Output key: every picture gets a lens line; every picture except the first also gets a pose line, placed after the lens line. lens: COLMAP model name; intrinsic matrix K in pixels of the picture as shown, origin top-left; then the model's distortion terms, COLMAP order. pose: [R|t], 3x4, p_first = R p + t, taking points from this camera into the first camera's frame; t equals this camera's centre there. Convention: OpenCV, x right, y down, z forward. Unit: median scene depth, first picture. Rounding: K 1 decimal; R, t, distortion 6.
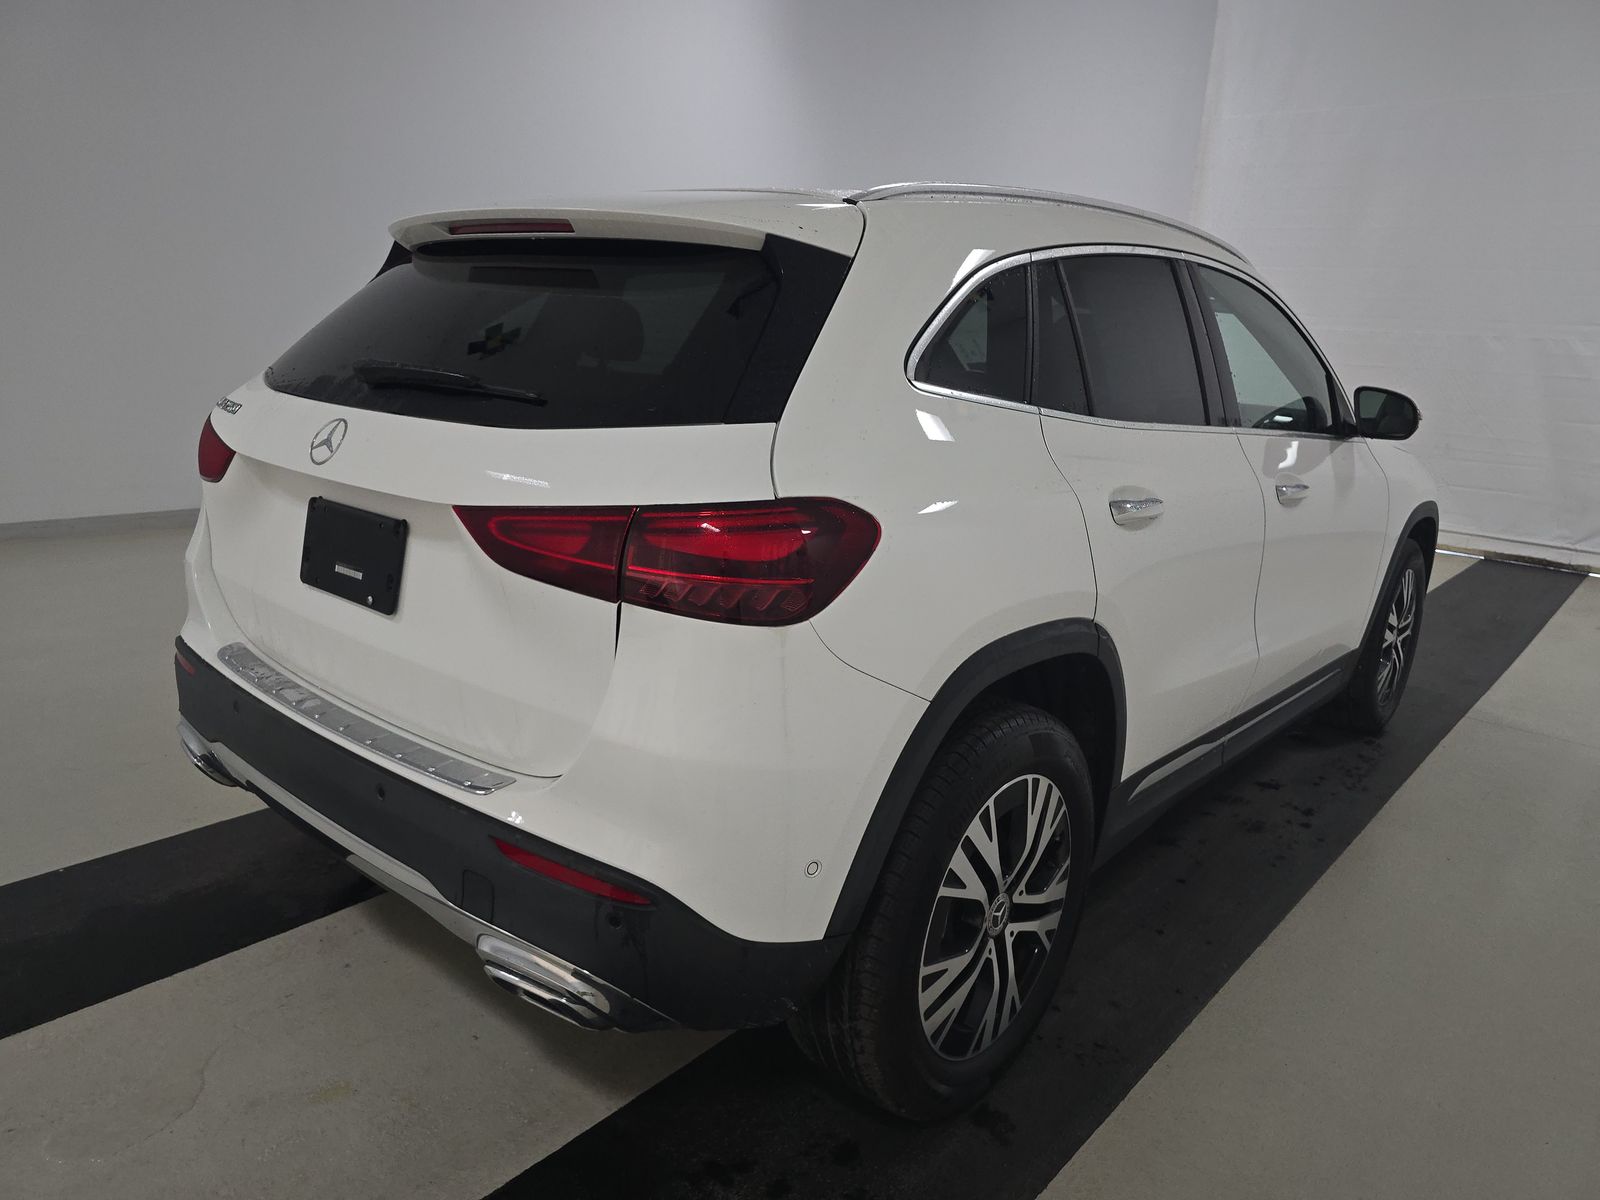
lens RADIAL K [[1140.1, 0, 800.0], [0, 1140.1, 600.0], [0, 0, 1]] dist [0.028673, -0.000923]
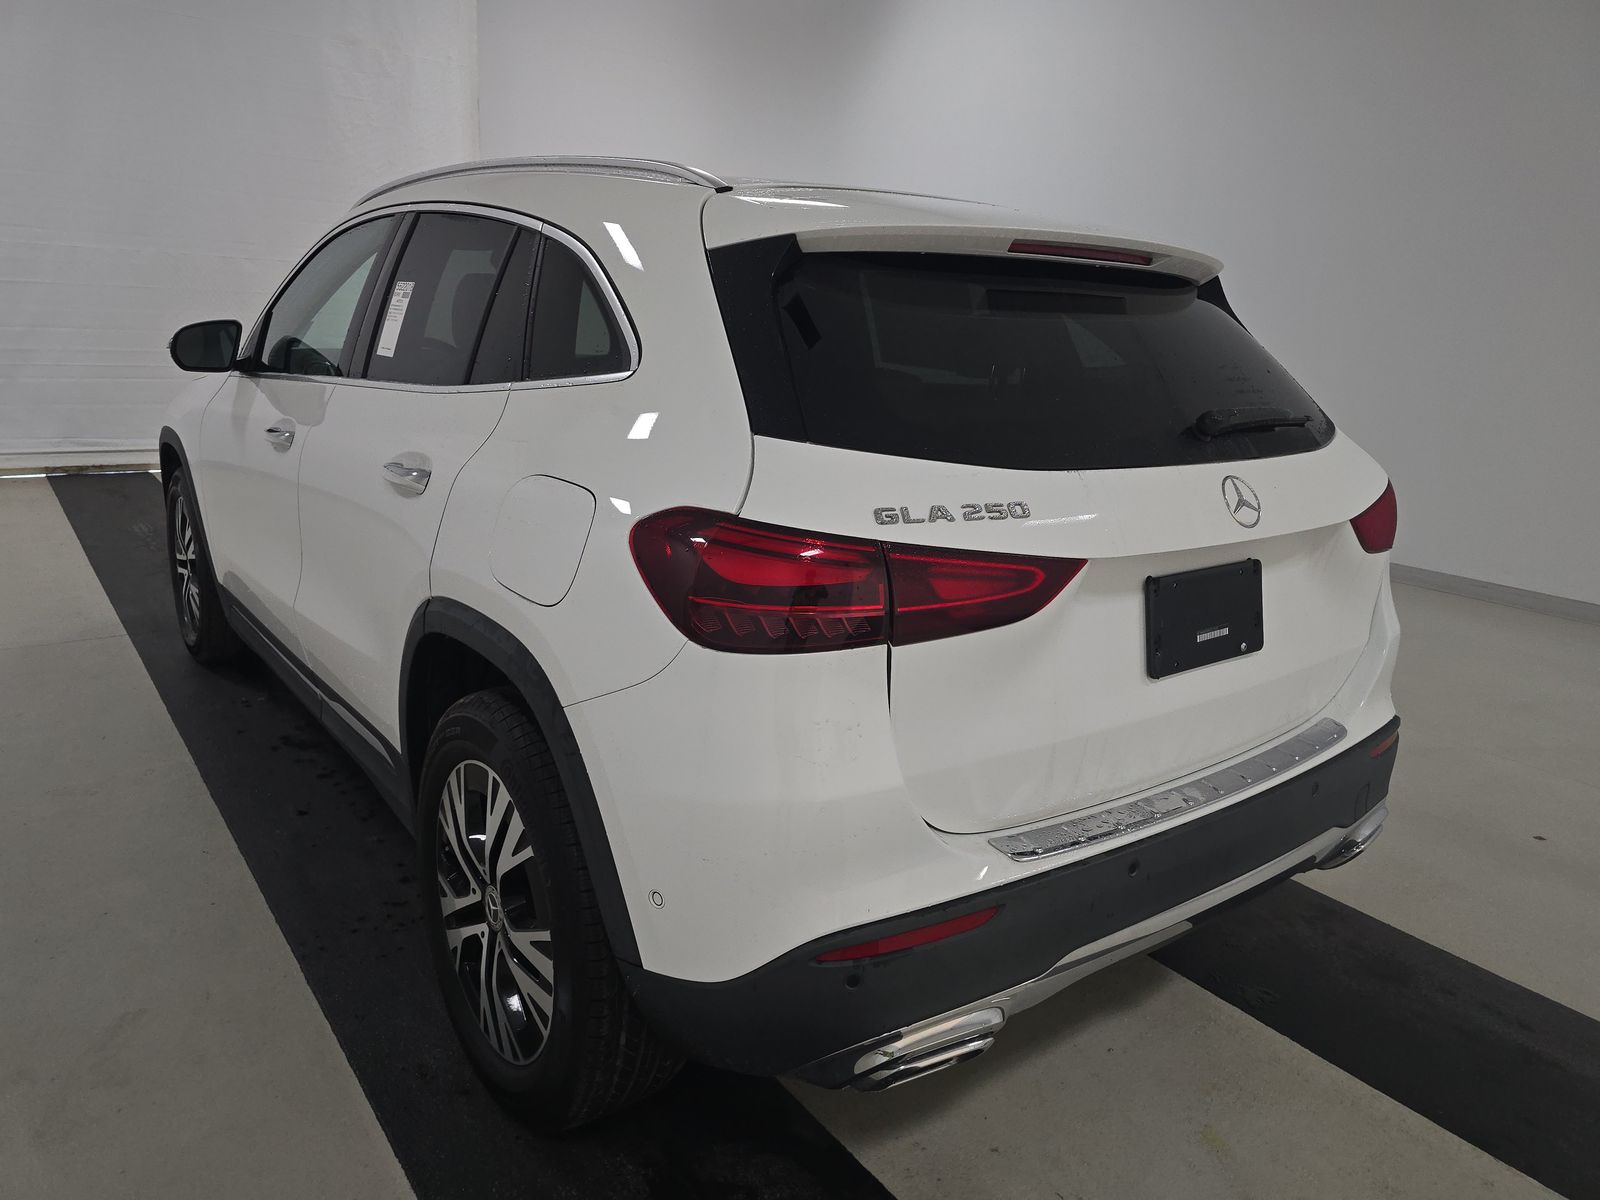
lens RADIAL K [[1124.8, 0, 796.0], [0, 1124.8, 623.2], [0, 0, 1]] dist [0.049695, -0.043392]
pose [[0.172336, -0.304275, 0.936866, -1.270634], [0.197356, 0.942477, 0.269794, -0.339031], [-0.965065, 0.138401, 0.222473, 1.073250]]
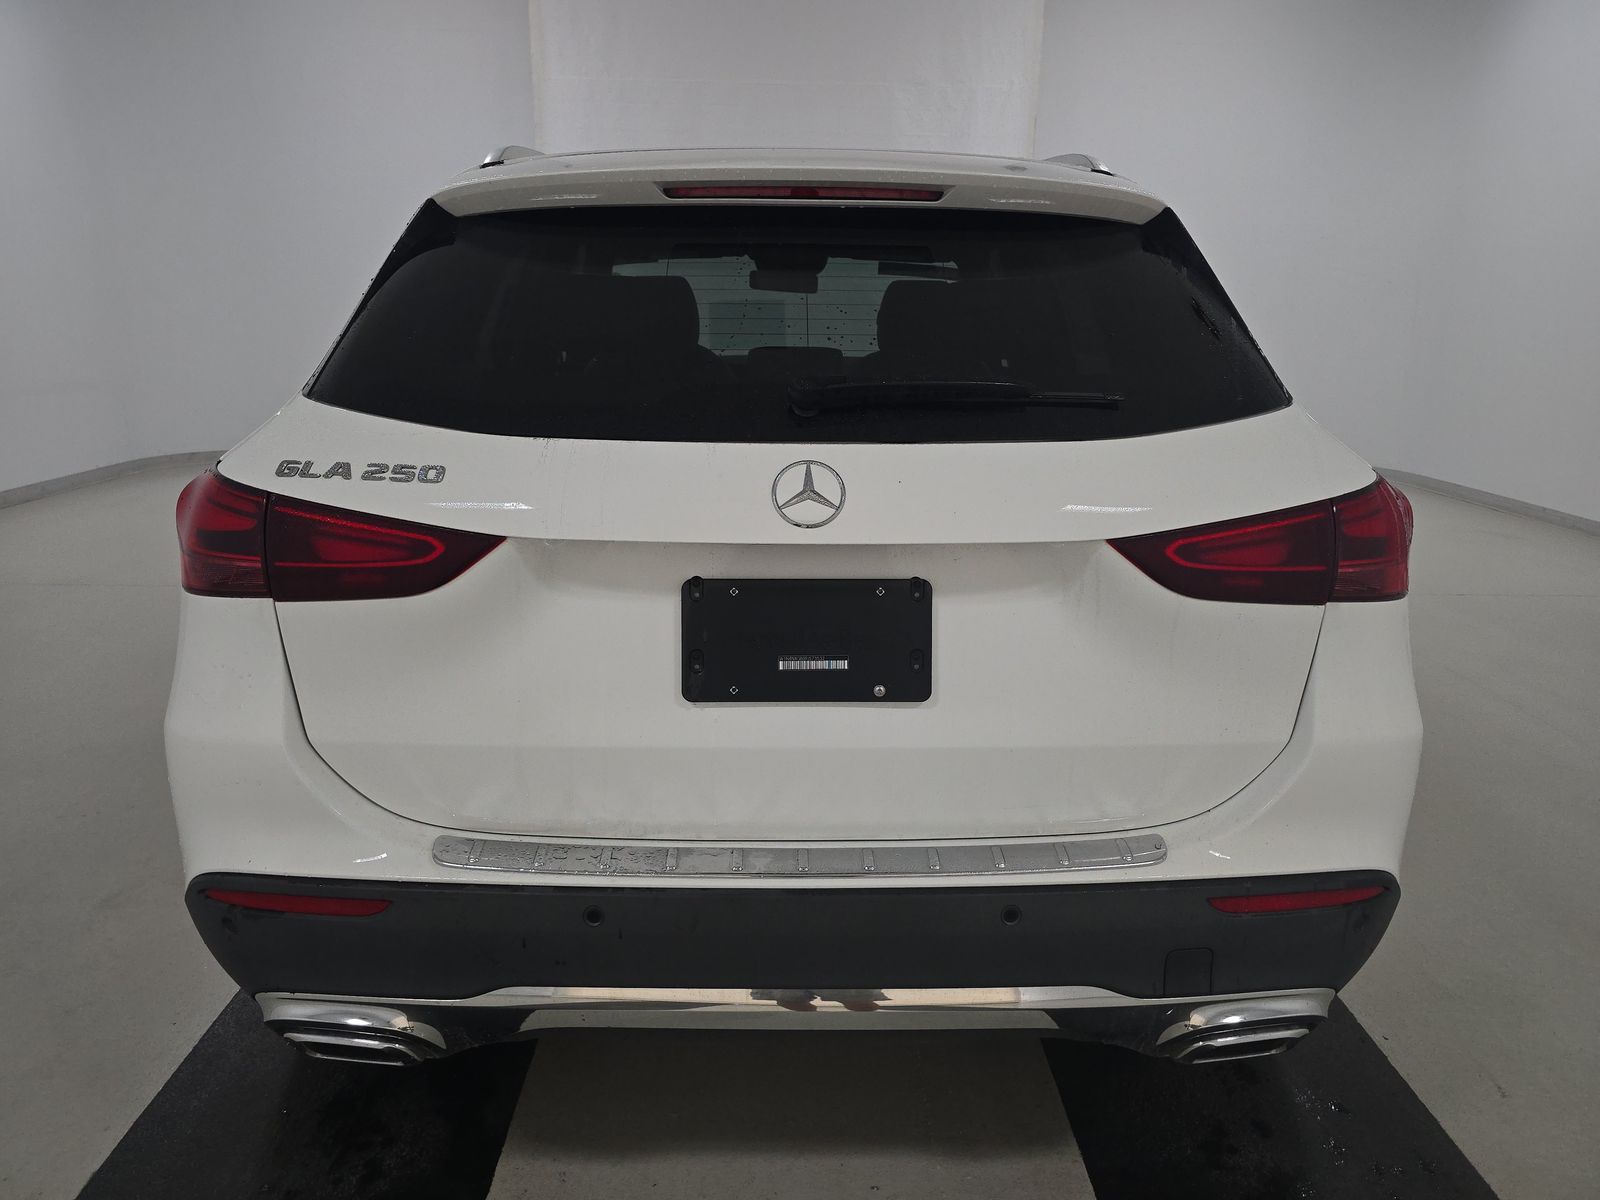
lens RADIAL K [[1079.7, 0, 809.4], [0, 1079.7, 600.2], [0, 0, 1]] dist [0.053140, -0.041889]
pose [[0.730507, -0.218846, 0.646890, -0.801201], [0.187611, 0.975126, 0.118028, -0.141680], [-0.656629, 0.035143, 0.753394, 0.453548]]
